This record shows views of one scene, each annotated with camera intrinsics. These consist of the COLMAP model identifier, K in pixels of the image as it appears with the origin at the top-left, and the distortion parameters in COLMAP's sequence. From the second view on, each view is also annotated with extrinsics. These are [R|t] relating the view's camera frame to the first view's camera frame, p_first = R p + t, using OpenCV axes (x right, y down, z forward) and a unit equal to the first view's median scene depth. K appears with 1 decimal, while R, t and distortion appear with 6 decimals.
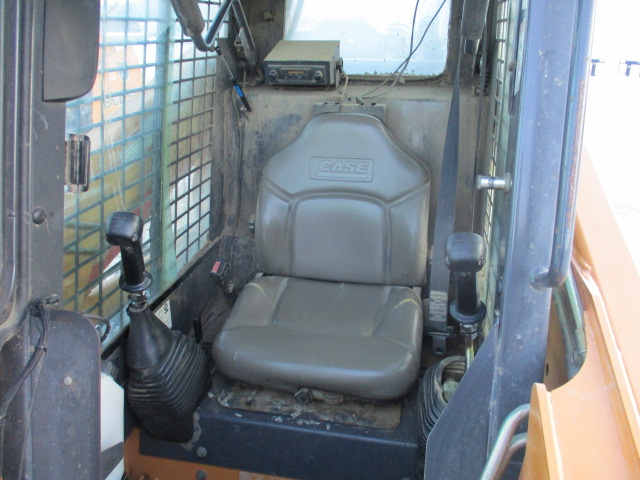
lens RADIAL K [[536.6, 0, 315.7], [0, 536.6, 235.1], [0, 0, 1]] dist [-0.038026, 0.018747]
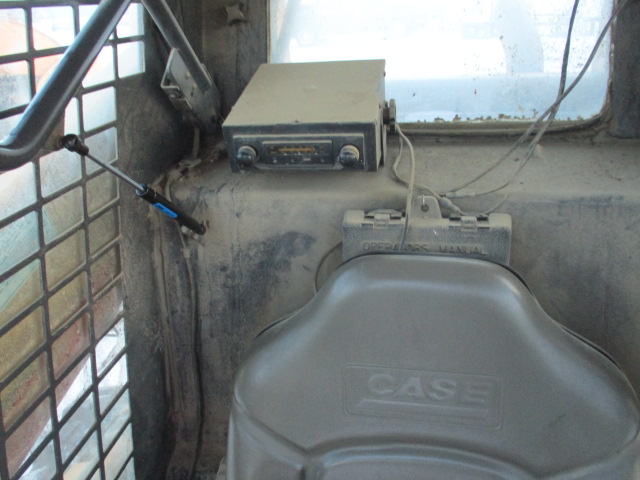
lens RADIAL K [[538.4, 0, 323.9], [0, 538.4, 233.6], [0, 0, 1]] dist [-0.036097, -0.008410]
pose [[0.998228, -0.058813, -0.009005, -0.014344], [0.059138, 0.997388, 0.041482, -0.237686], [0.006542, -0.041941, 0.999099, 0.525463]]
